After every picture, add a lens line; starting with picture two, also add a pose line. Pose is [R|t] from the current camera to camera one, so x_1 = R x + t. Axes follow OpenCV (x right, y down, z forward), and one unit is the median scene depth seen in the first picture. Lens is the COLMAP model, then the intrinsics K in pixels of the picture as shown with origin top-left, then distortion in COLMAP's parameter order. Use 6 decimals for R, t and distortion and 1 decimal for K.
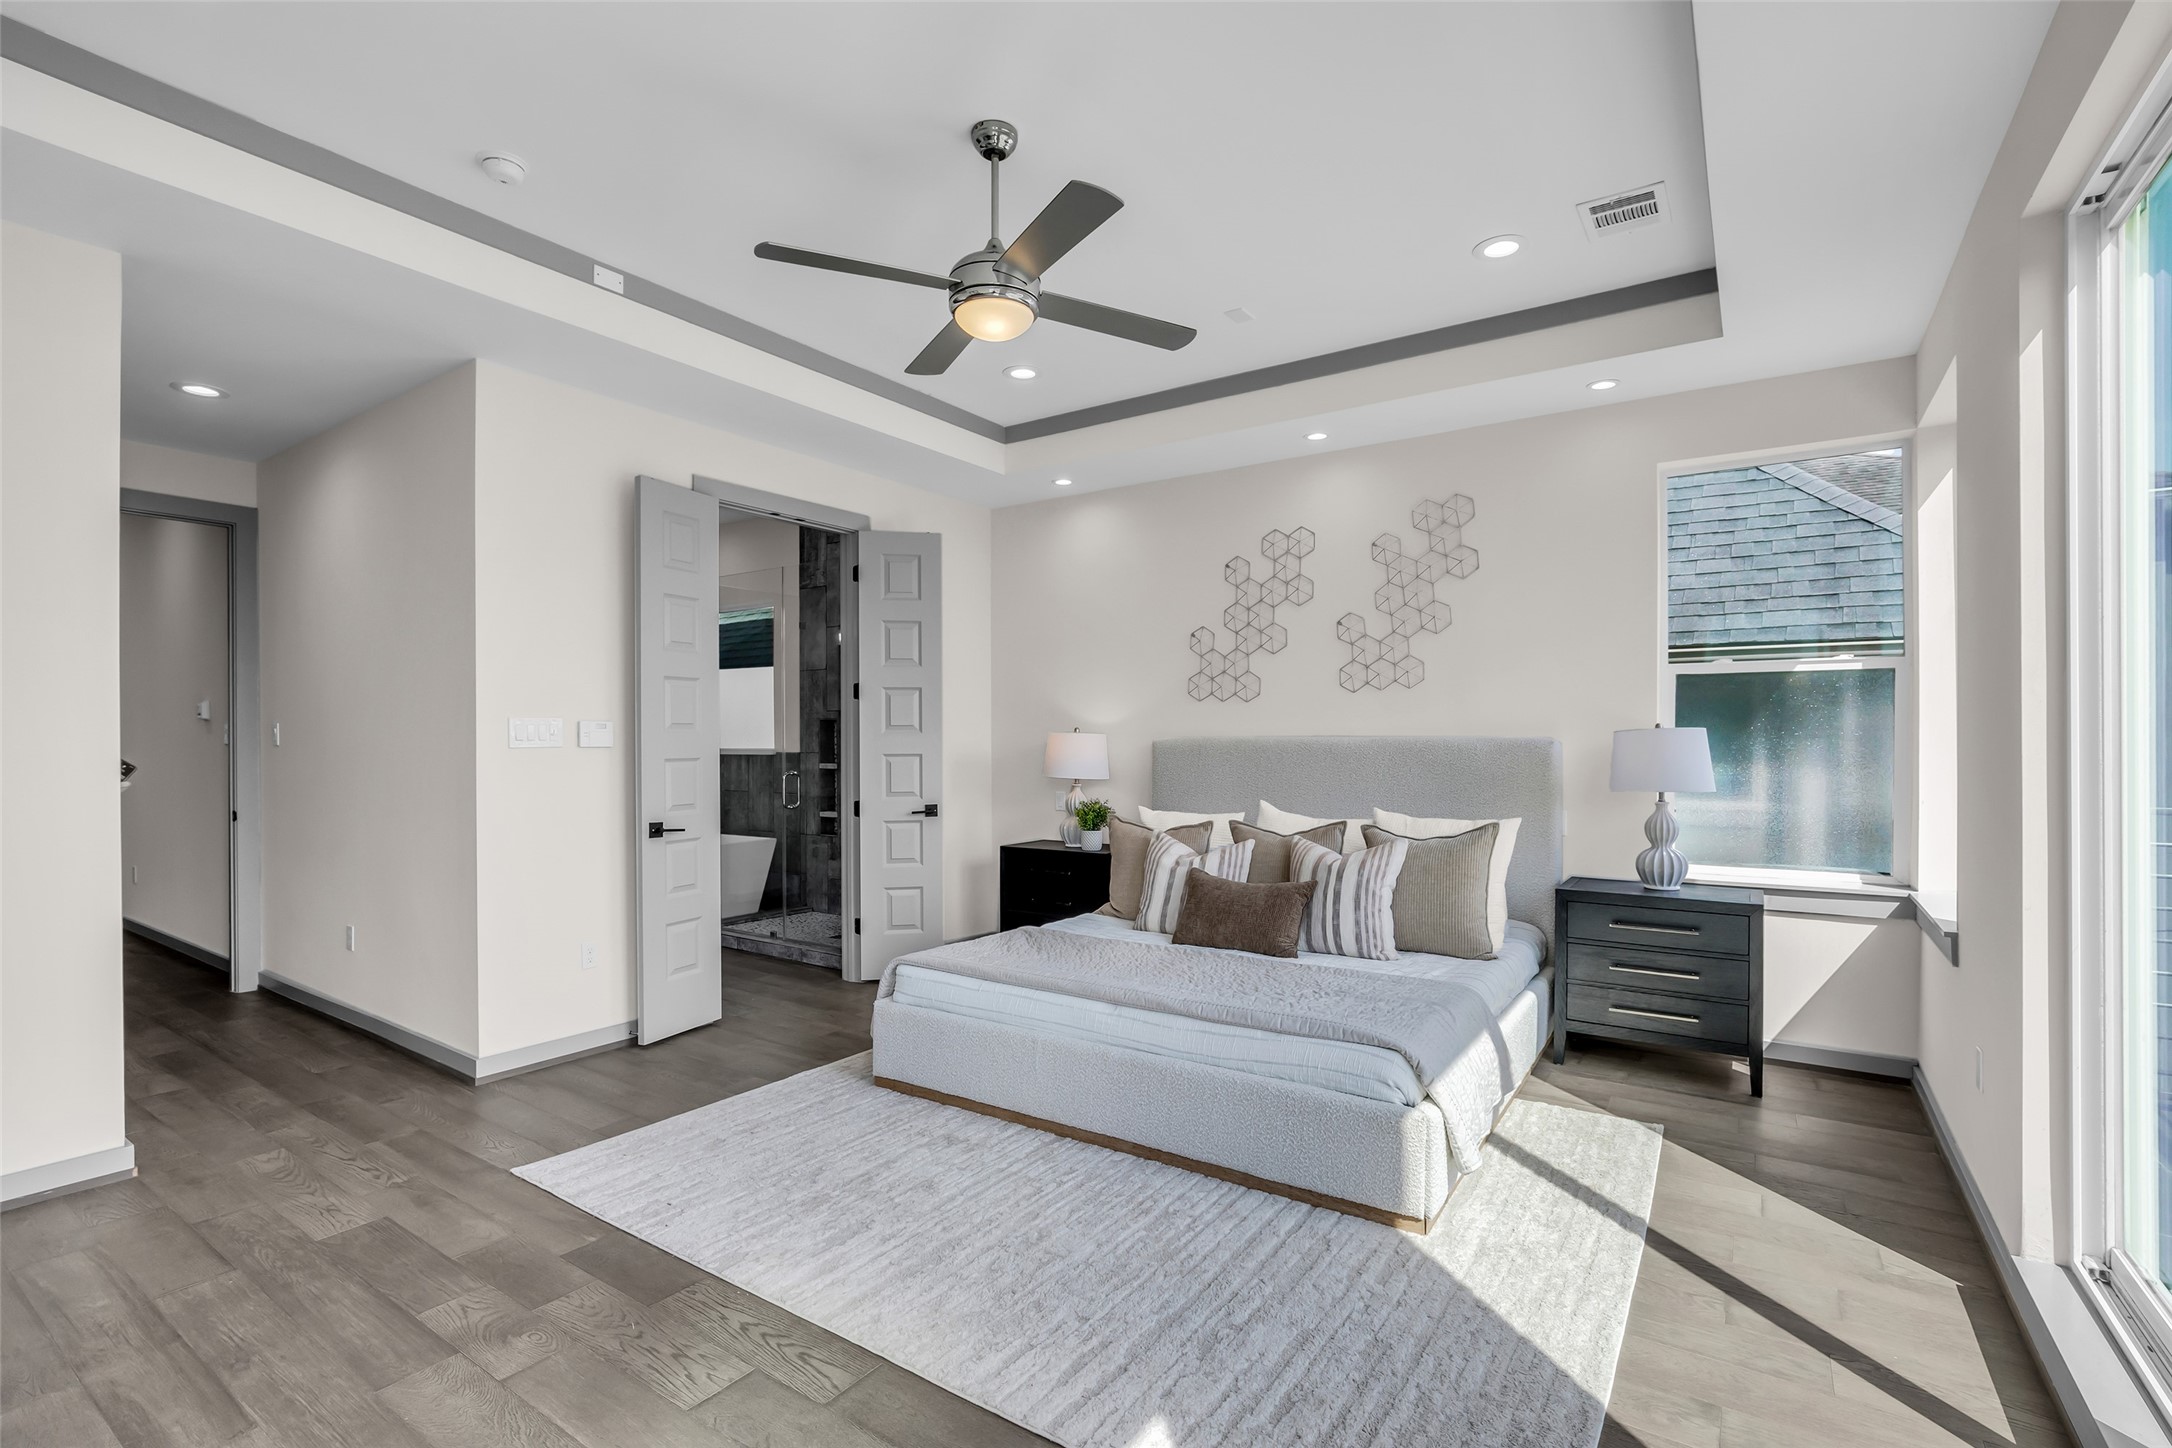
lens RADIAL K [[999.8, 0, 1085.0], [0, 999.8, 741.9], [0, 0, 1]] dist [-0.005015, 0.000884]
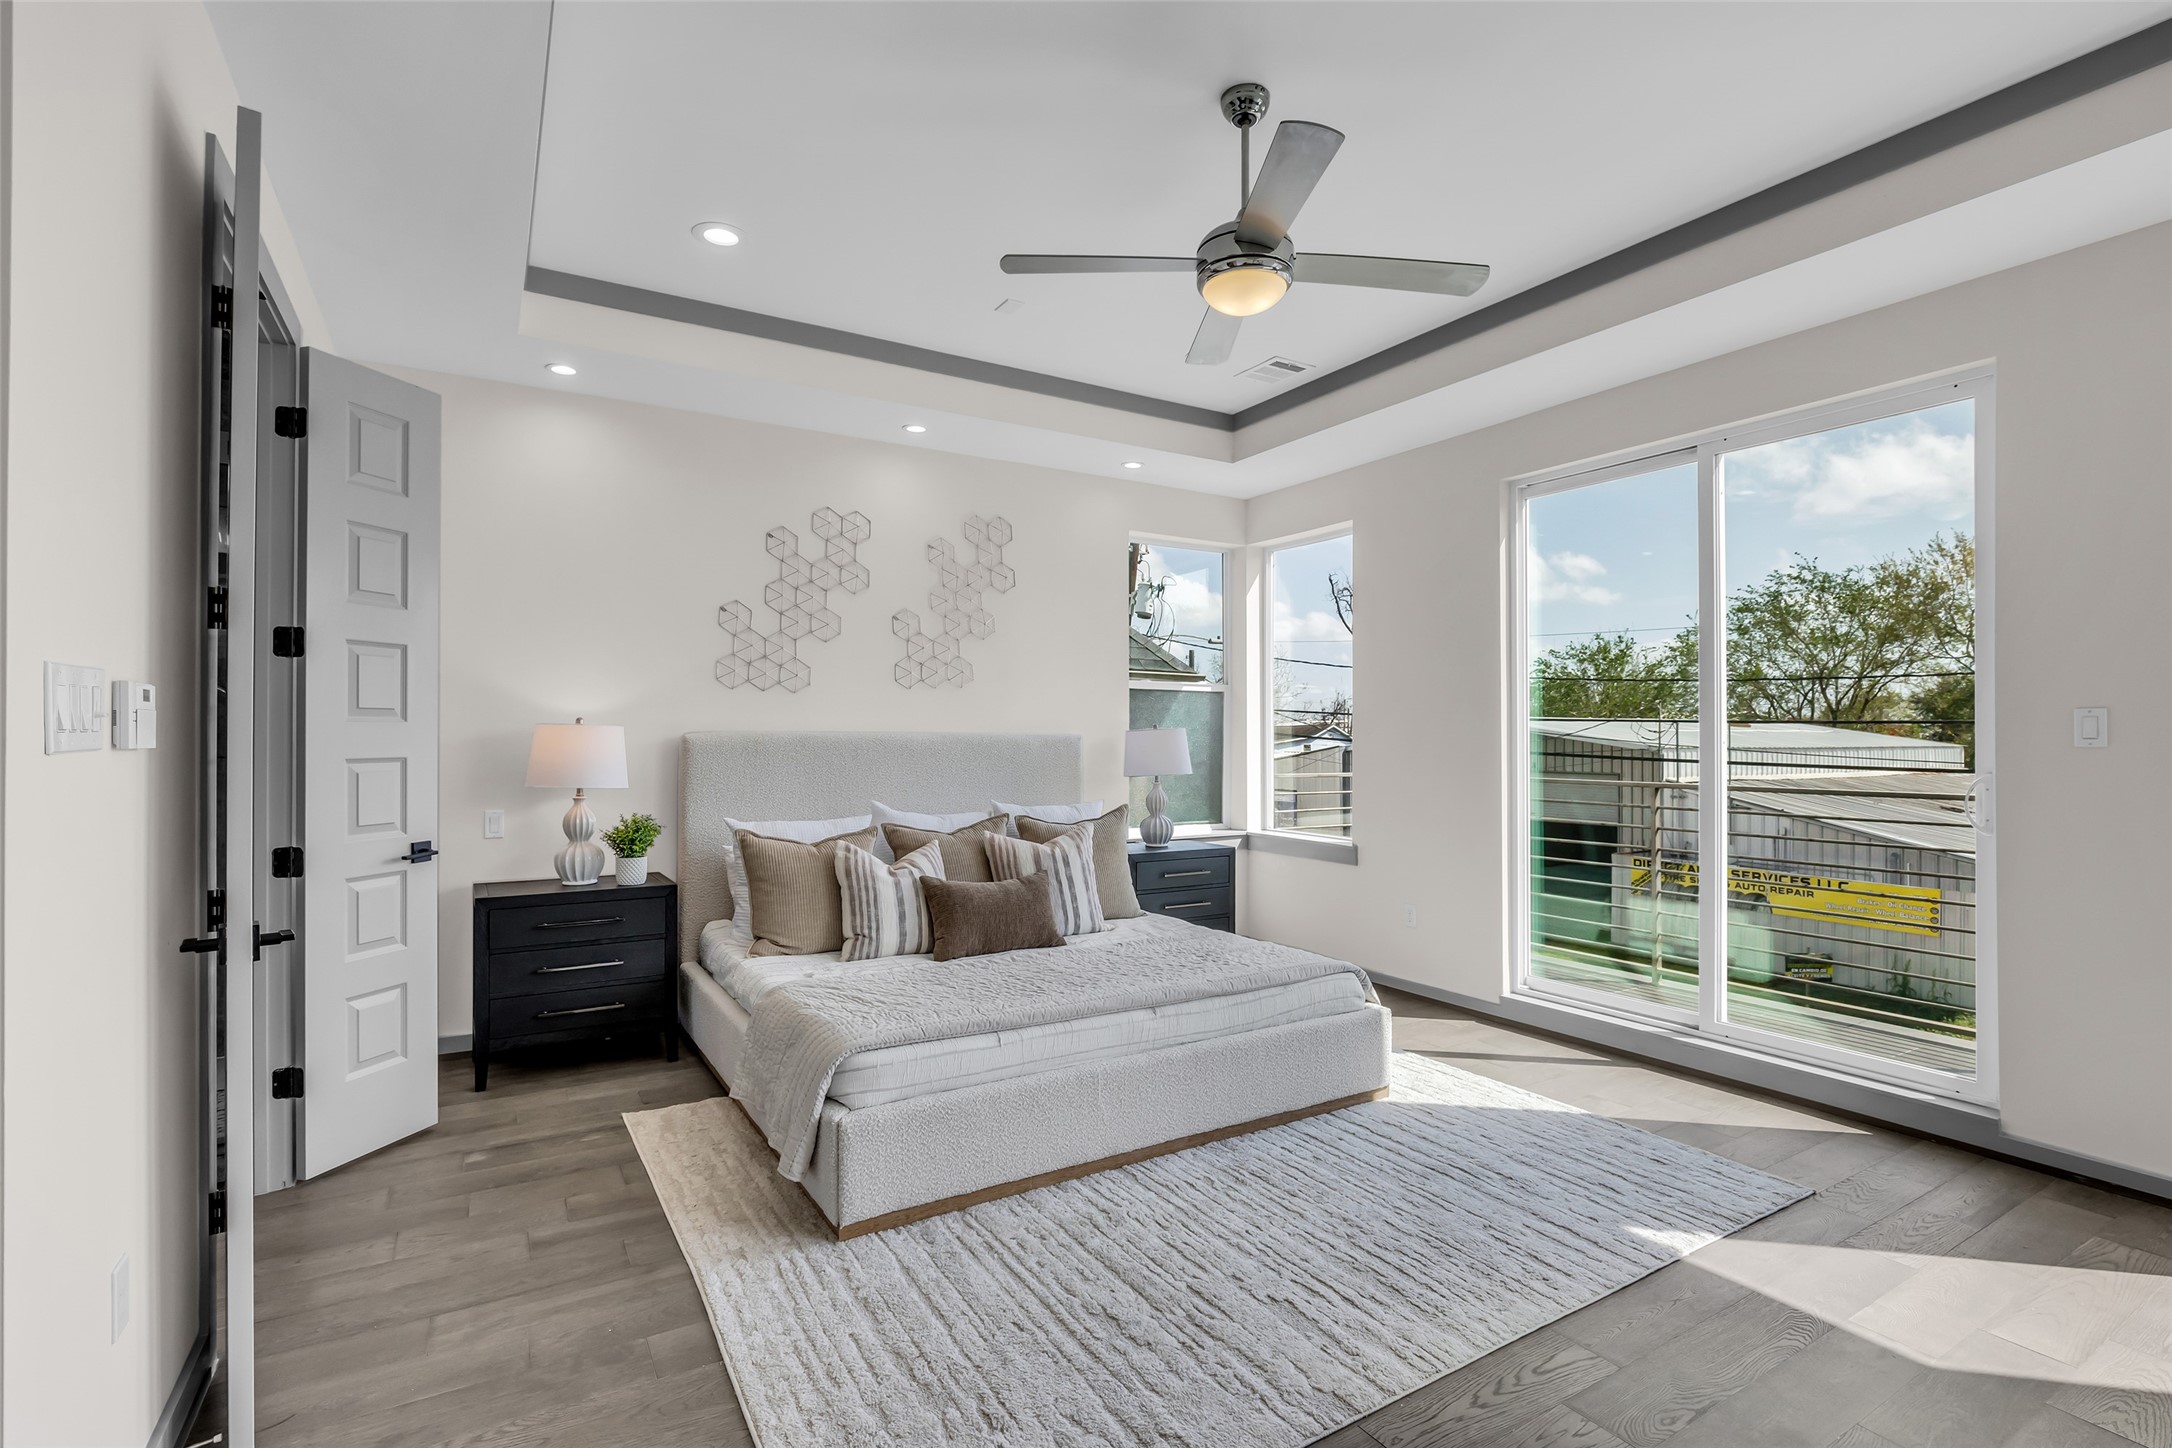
lens RADIAL K [[999.8, 0, 1092.0], [0, 999.8, 724.6], [0, 0, 1]] dist [-0.005015, 0.000884]
pose [[0.417331, 0.014292, 0.908642, -0.561829], [0.000036, 0.999876, -0.015744, 0.002201], [-0.908755, 0.006603, 0.417279, 0.411312]]
